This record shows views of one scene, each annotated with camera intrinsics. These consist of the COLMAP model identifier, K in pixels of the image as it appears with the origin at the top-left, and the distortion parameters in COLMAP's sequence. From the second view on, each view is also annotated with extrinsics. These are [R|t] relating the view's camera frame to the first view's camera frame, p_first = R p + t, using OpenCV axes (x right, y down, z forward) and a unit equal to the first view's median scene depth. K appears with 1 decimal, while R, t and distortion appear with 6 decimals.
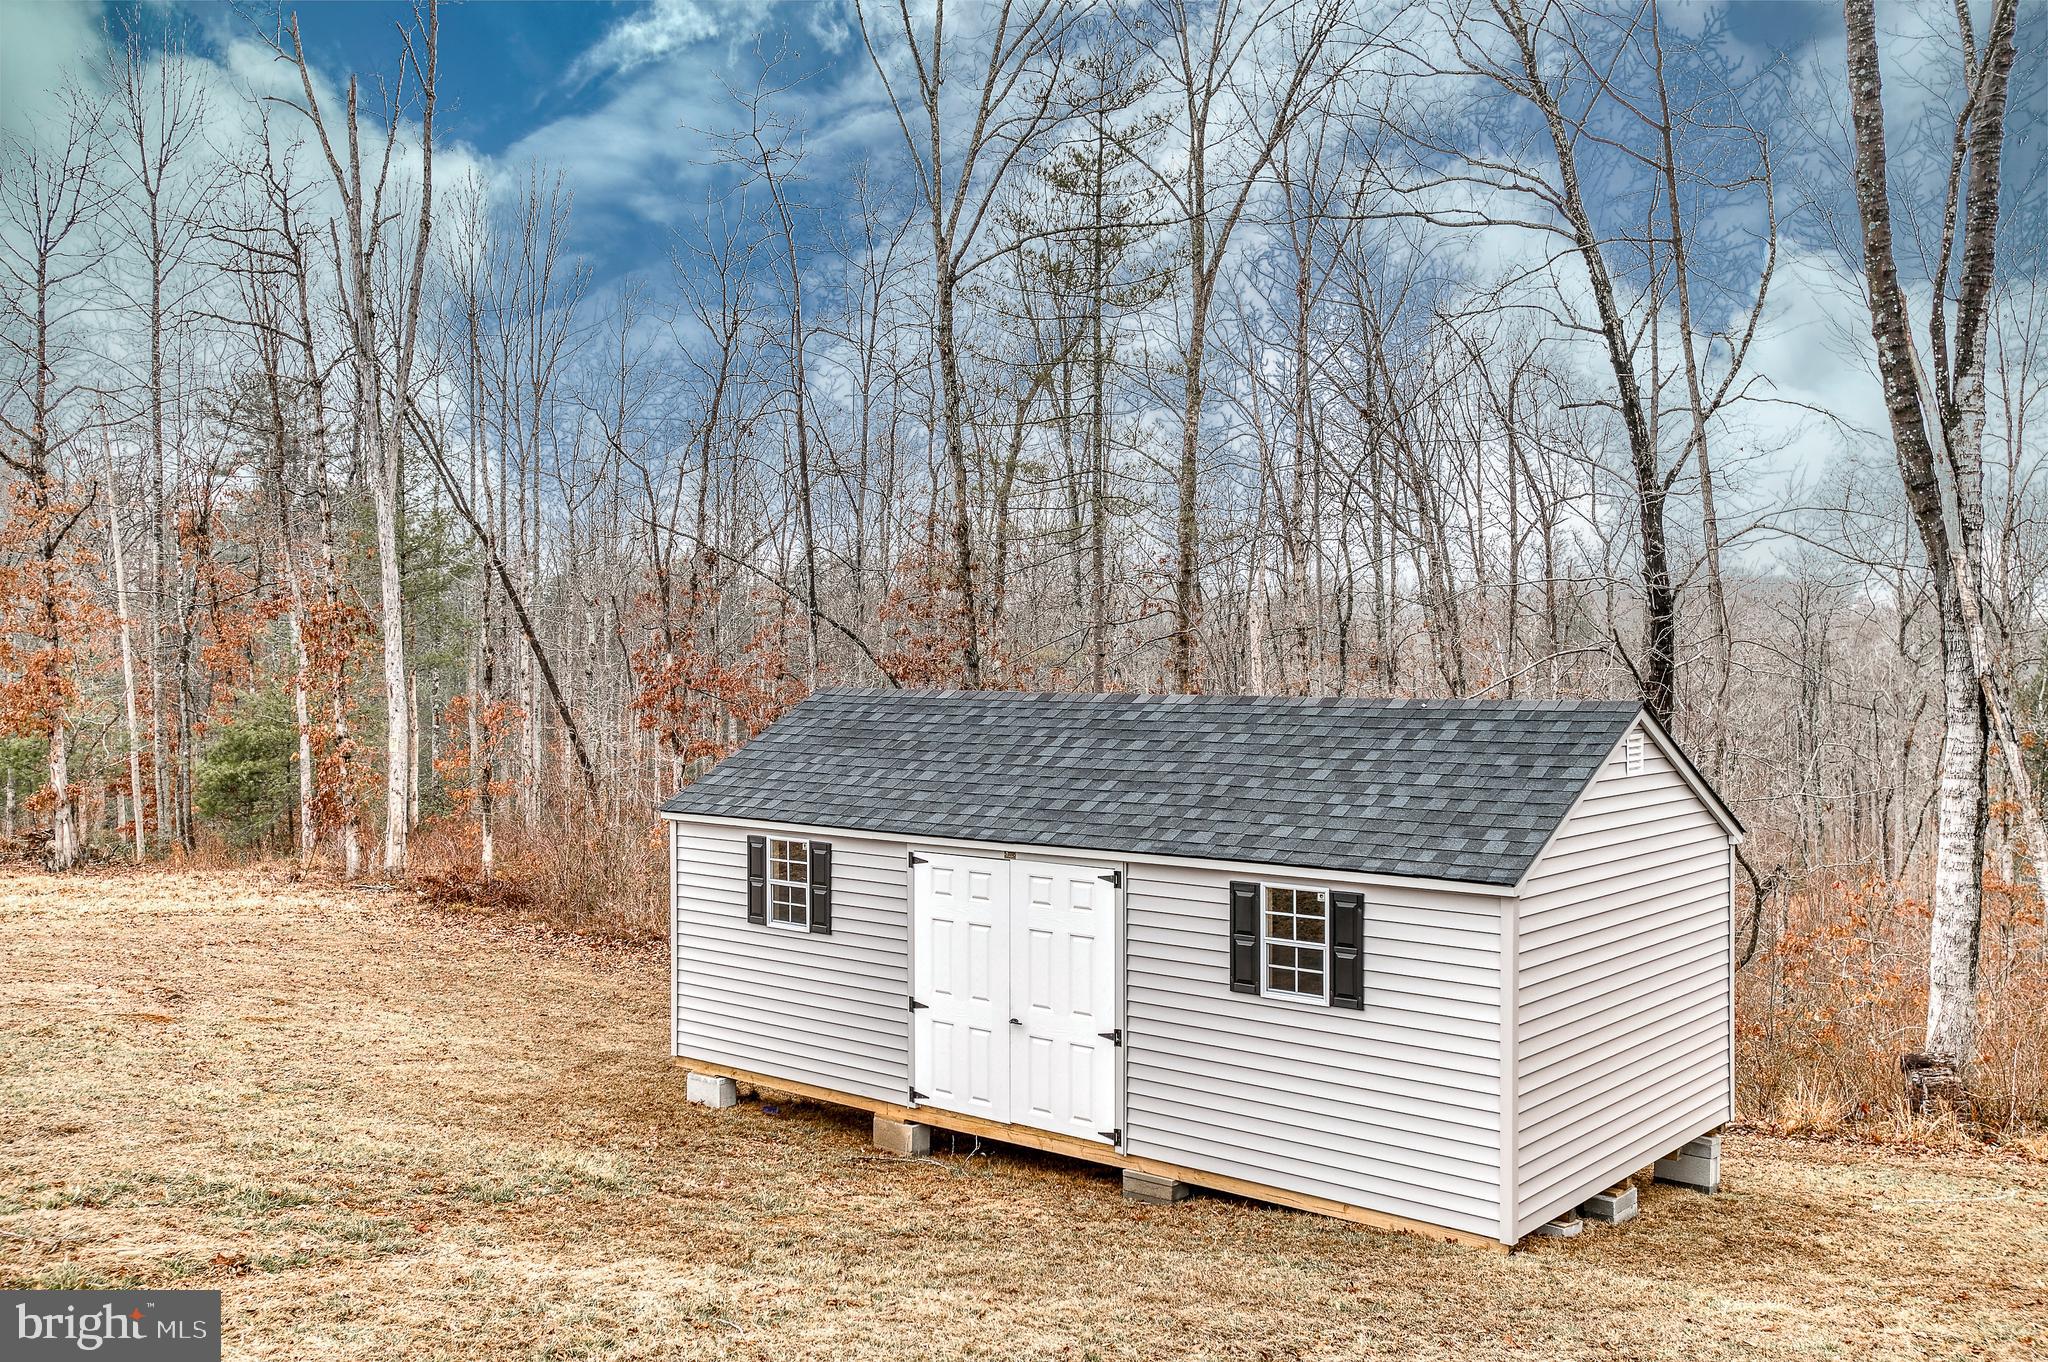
lens RADIAL K [[1792.9, 0, 1024.3], [0, 1792.9, 676.8], [0, 0, 1]] dist [0.018276, 0.022686]
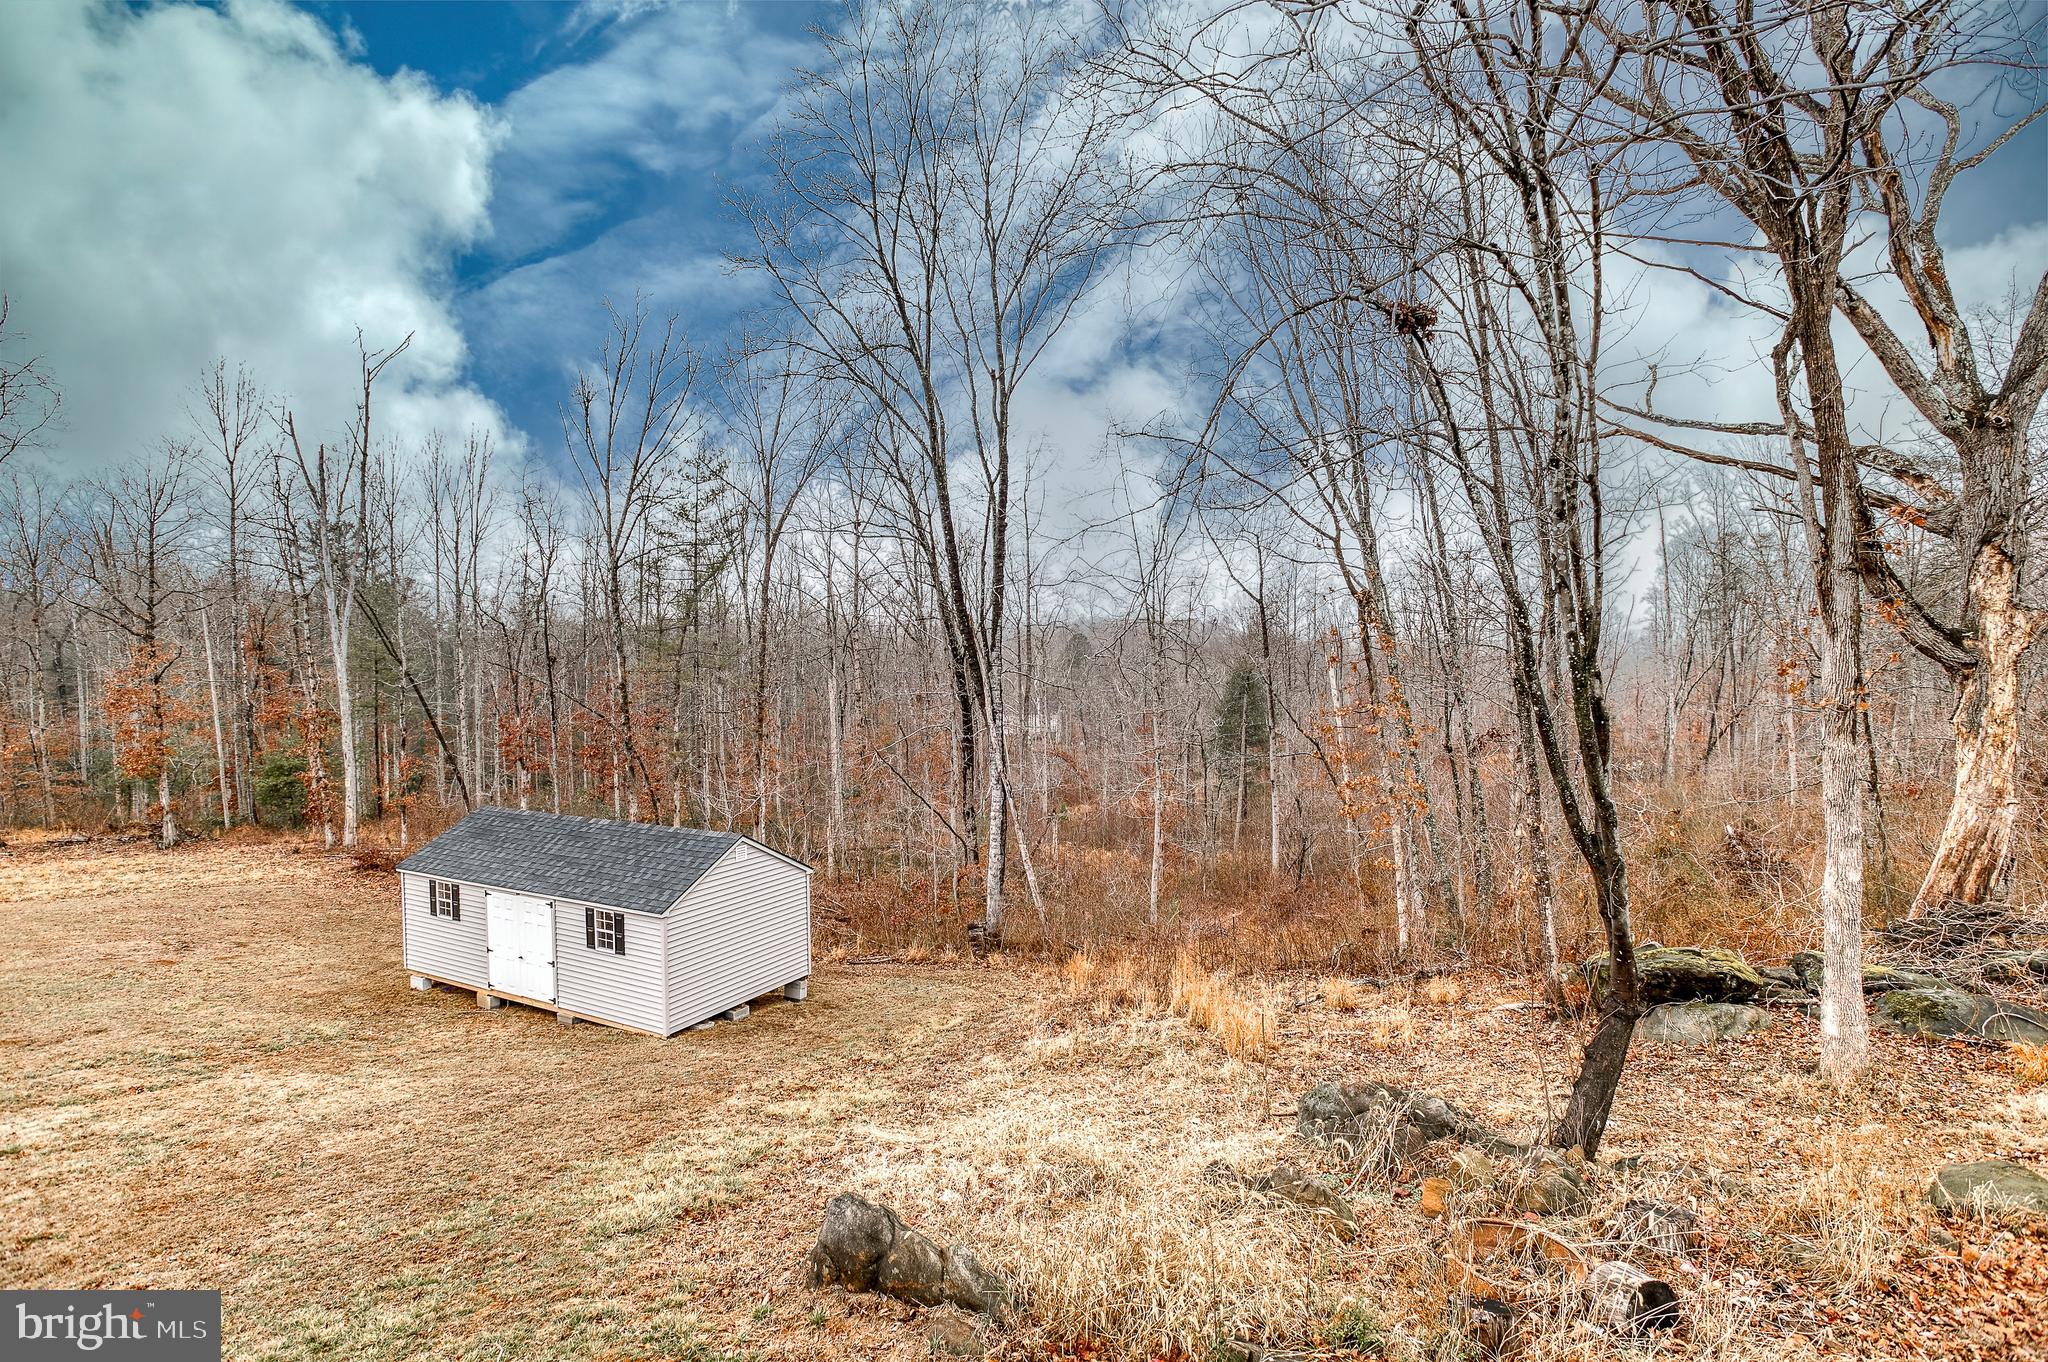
lens RADIAL K [[981.0, 0, 1009.2], [0, 981.0, 676.2], [0, 0, 1]] dist [-0.039227, 0.014337]
pose [[0.979448, -0.013000, 0.201277, 0.341759], [0.011771, 0.999904, 0.007301, -0.179956], [-0.201352, -0.004781, 0.979507, -0.424746]]
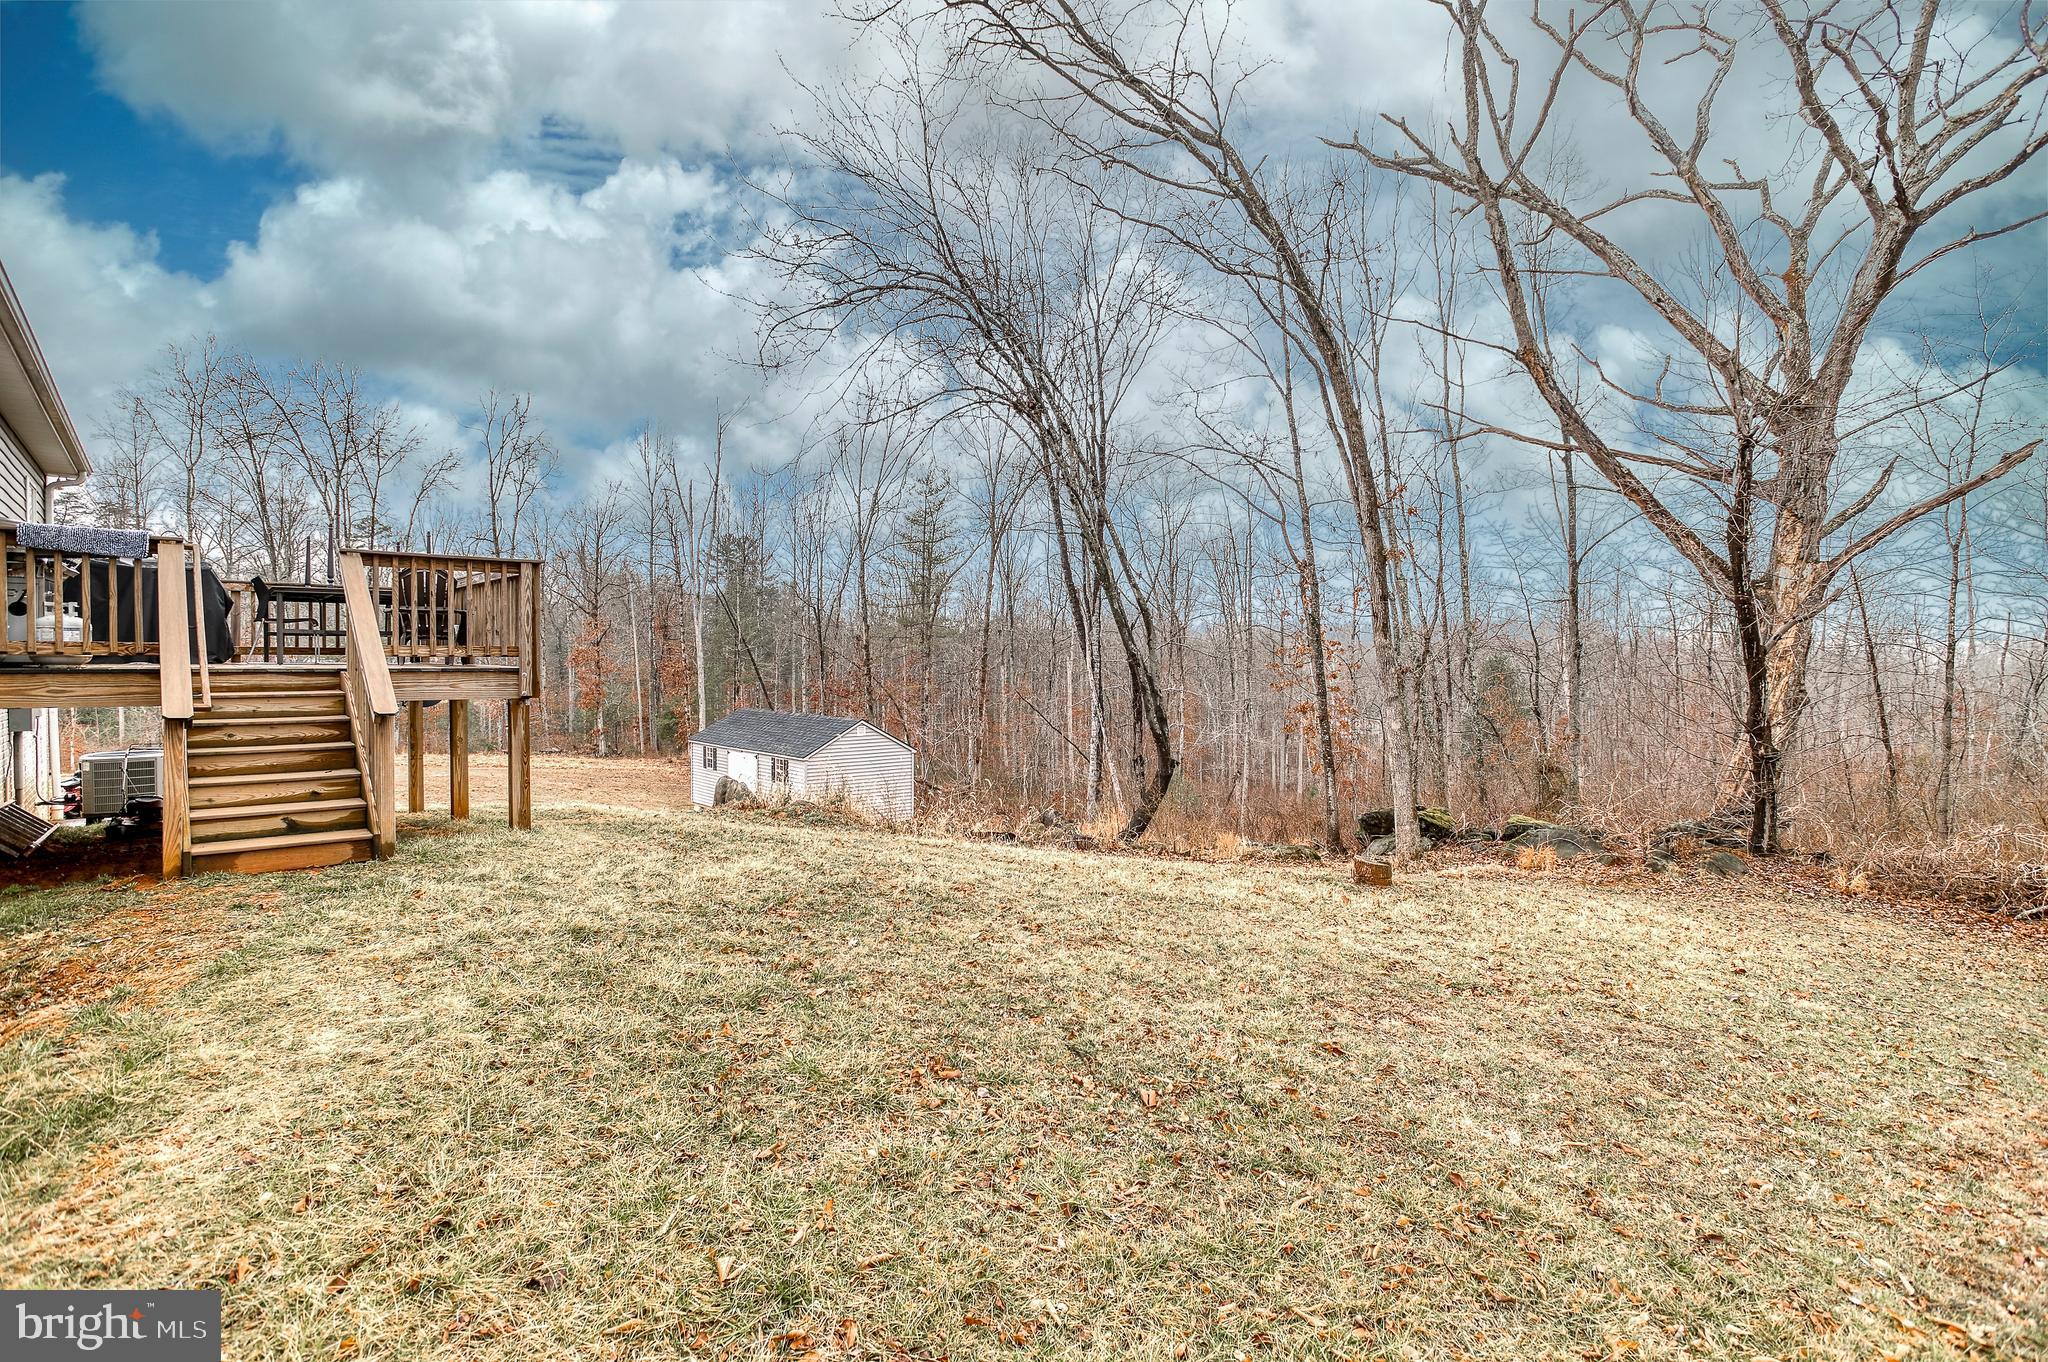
lens RADIAL K [[981.0, 0, 1021.0], [0, 981.0, 668.6], [0, 0, 1]] dist [-0.039227, 0.014337]
pose [[0.989932, 0.006165, -0.141411, 0.823916], [-0.006696, 0.999972, -0.003278, -0.079402], [0.141387, 0.004192, 0.989946, -1.024617]]
